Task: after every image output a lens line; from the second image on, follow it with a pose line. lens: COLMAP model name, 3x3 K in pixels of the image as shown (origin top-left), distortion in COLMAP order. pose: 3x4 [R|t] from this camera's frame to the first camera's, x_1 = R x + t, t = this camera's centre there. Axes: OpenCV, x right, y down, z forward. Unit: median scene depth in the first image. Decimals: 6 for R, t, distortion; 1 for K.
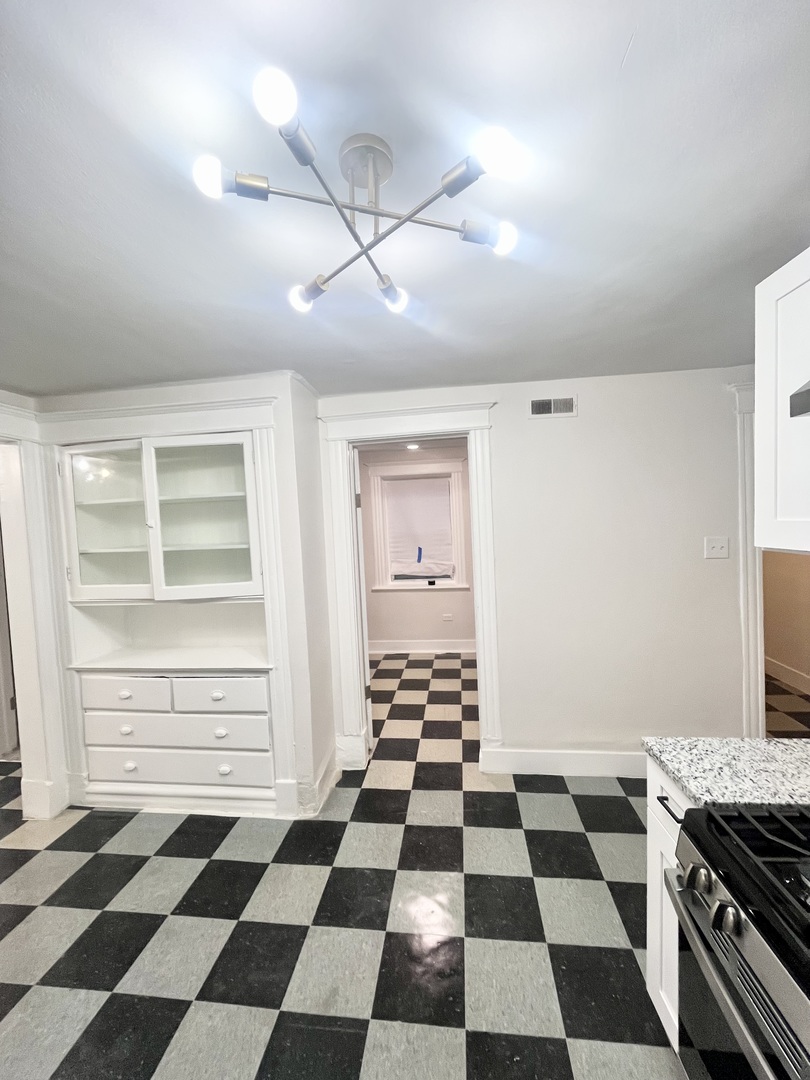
lens RADIAL K [[440.3, 0, 403.0], [0, 440.3, 538.1], [0, 0, 1]] dist [-0.003524, 0.000455]
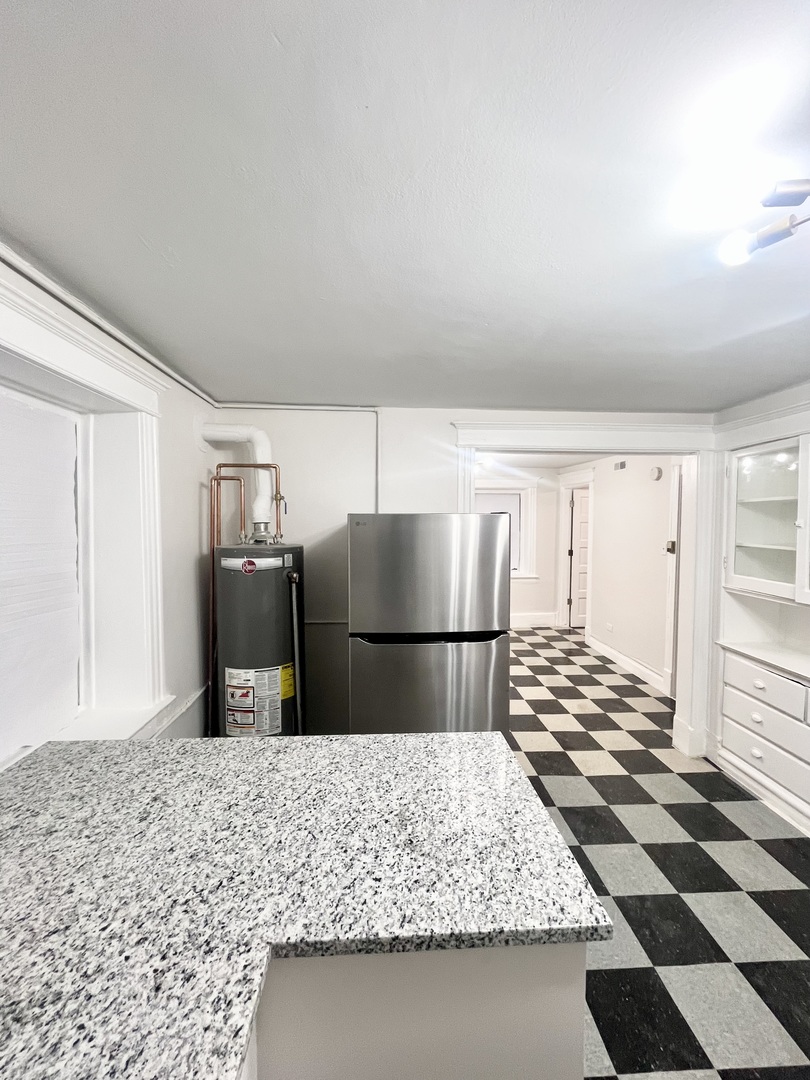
lens RADIAL K [[440.3, 0, 404.9], [0, 440.3, 539.2], [0, 0, 1]] dist [-0.003524, 0.000455]
pose [[0.168797, 0.087164, -0.981789, 0.220775], [-0.053505, 0.995424, 0.079176, -0.025850], [0.984198, 0.039166, 0.172688, -0.024407]]
